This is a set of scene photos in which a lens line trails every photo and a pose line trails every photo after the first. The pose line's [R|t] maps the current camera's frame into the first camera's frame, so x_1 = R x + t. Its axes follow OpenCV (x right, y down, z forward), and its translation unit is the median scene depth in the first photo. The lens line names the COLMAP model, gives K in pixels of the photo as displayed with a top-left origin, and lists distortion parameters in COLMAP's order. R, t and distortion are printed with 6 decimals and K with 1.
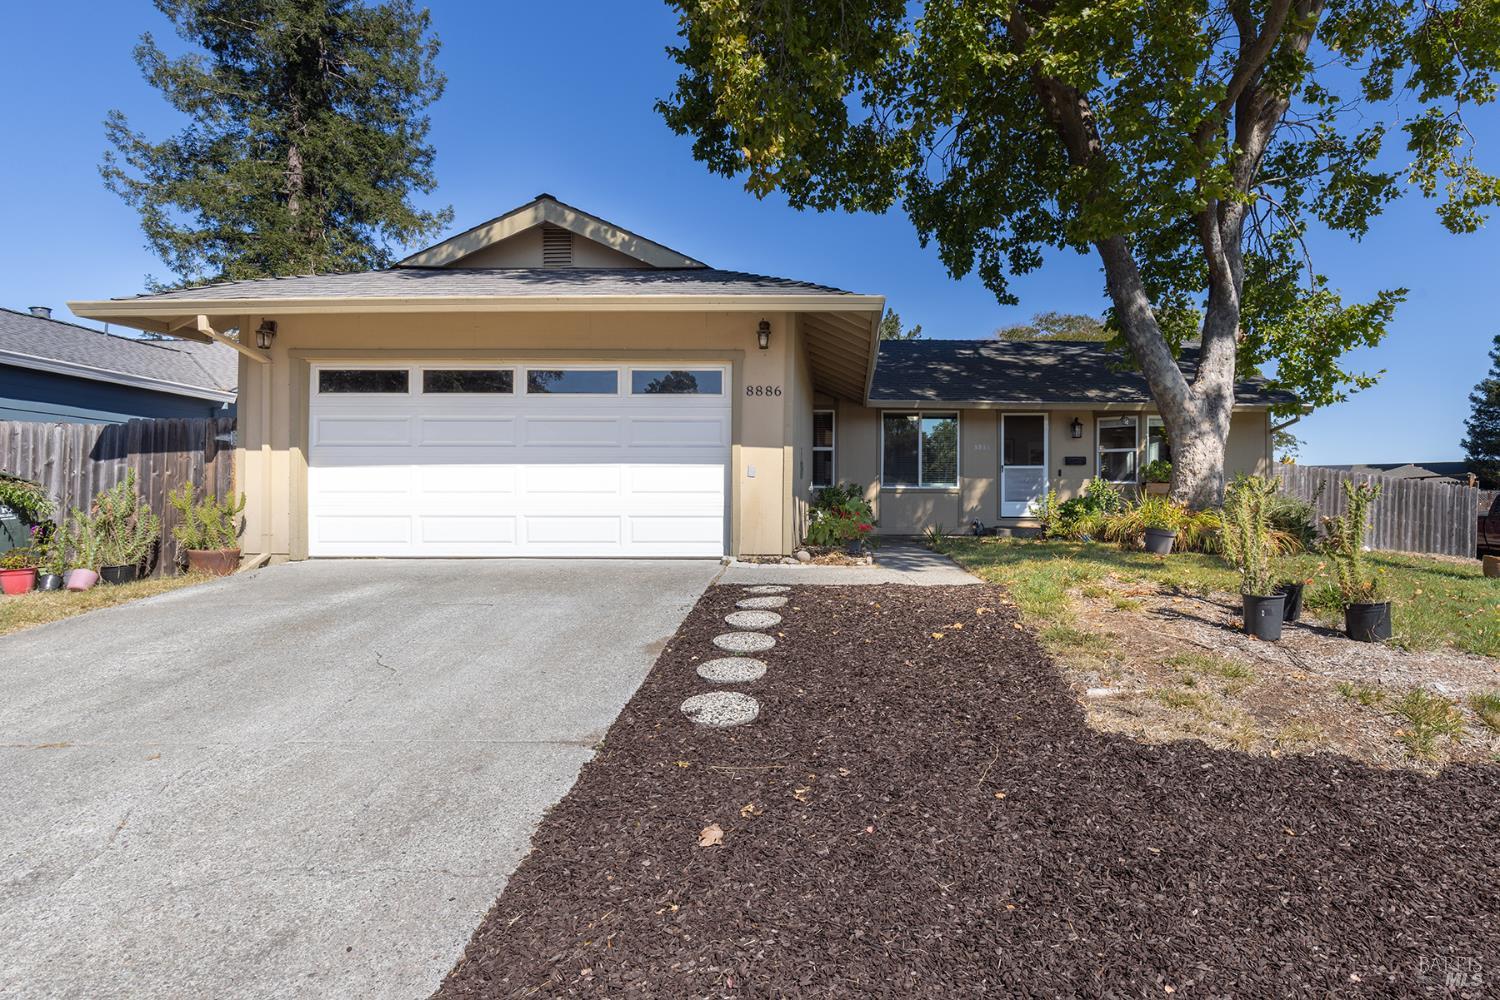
lens RADIAL K [[808.6, 0, 749.5], [0, 808.6, 497.2], [0, 0, 1]] dist [-0.003063, -0.001447]
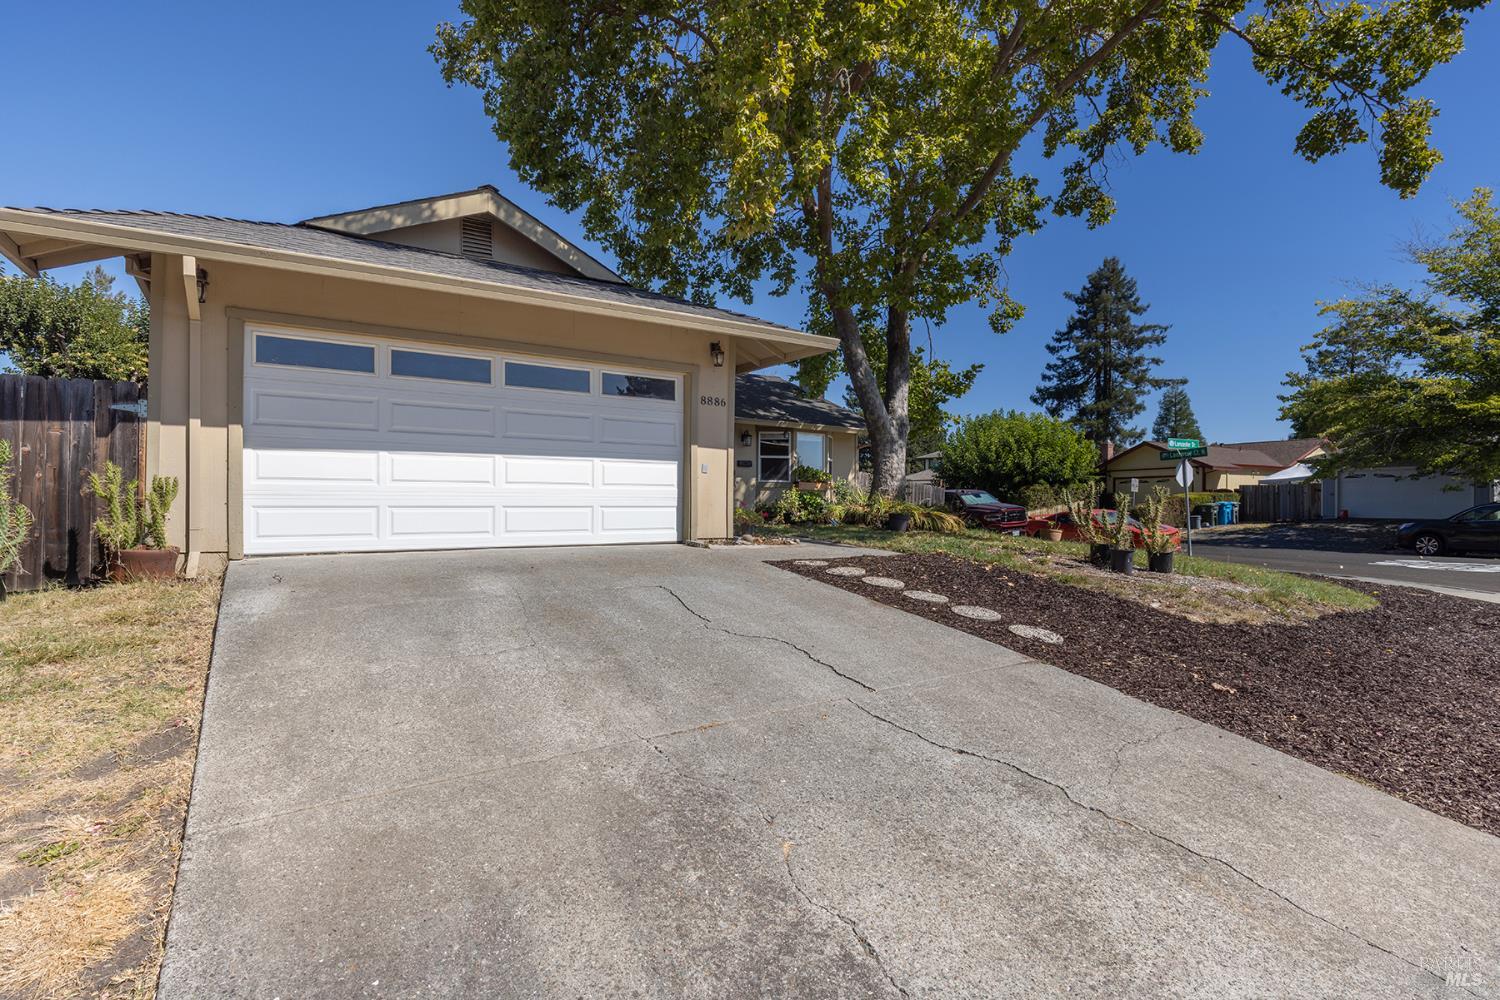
lens RADIAL K [[721.0, 0, 735.4], [0, 721.0, 507.6], [0, 0, 1]] dist [-0.005684, 0.001116]
pose [[0.837067, -0.001701, 0.547097, -0.521349], [-0.011541, 0.999718, 0.020765, 0.002896], [-0.546978, -0.023695, 0.836811, 0.084177]]
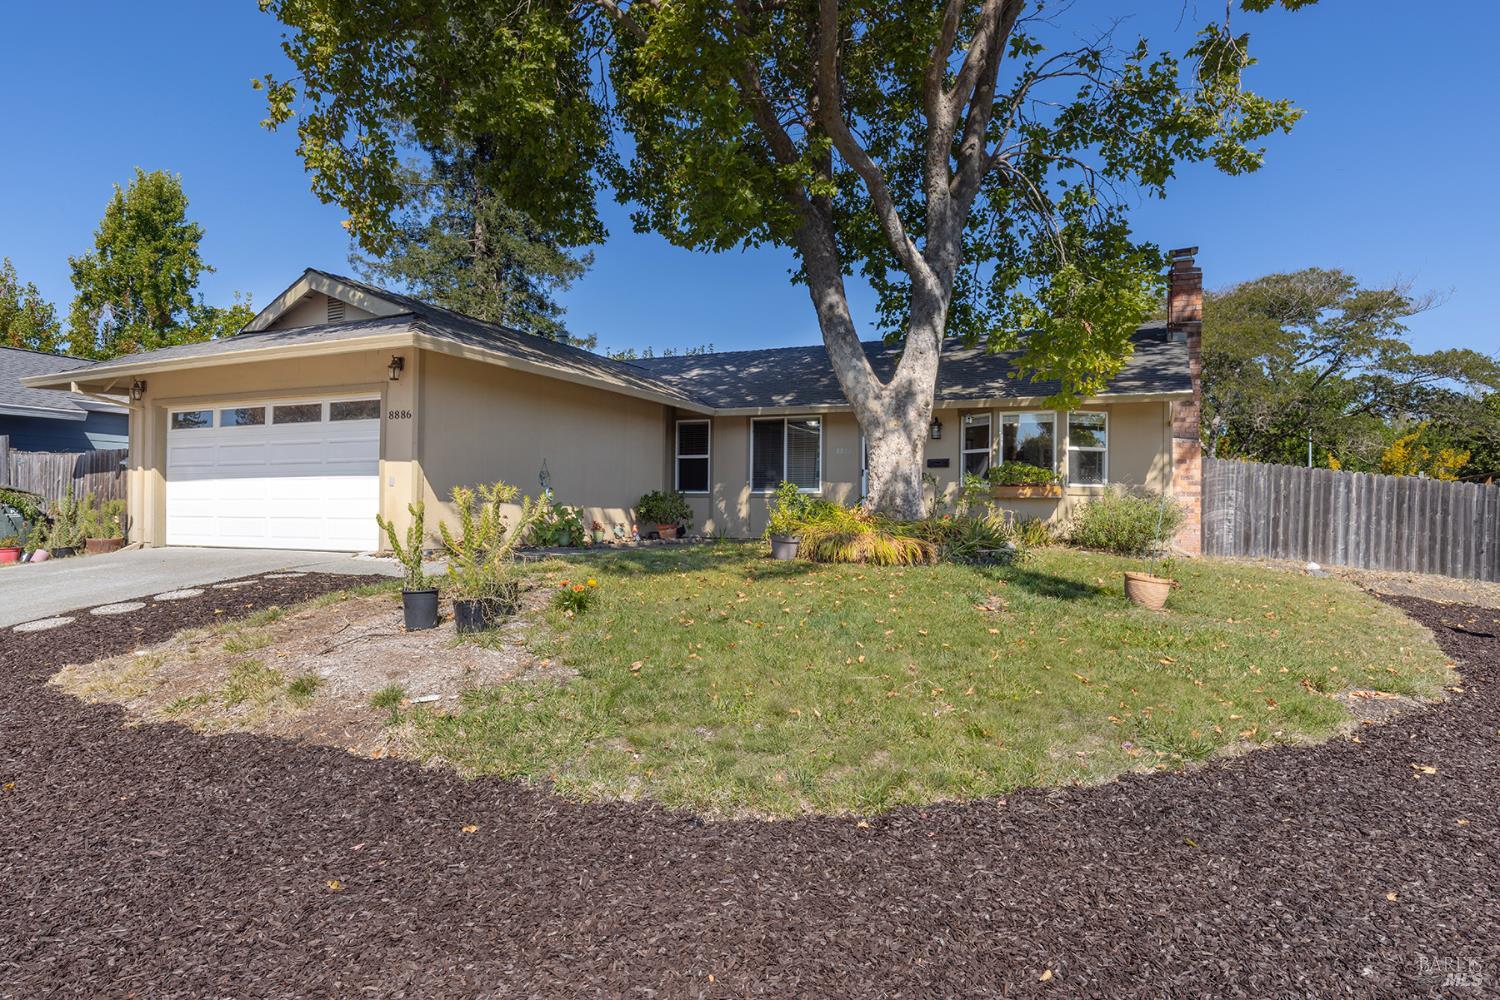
lens RADIAL K [[804.7, 0, 752.2], [0, 804.7, 496.2], [0, 0, 1]] dist [-0.003168, -0.000228]
pose [[0.921971, -0.003875, -0.387239, 0.943762], [0.001328, 0.999976, -0.006846, -0.000390], [0.387256, 0.005798, 0.921954, 0.092003]]
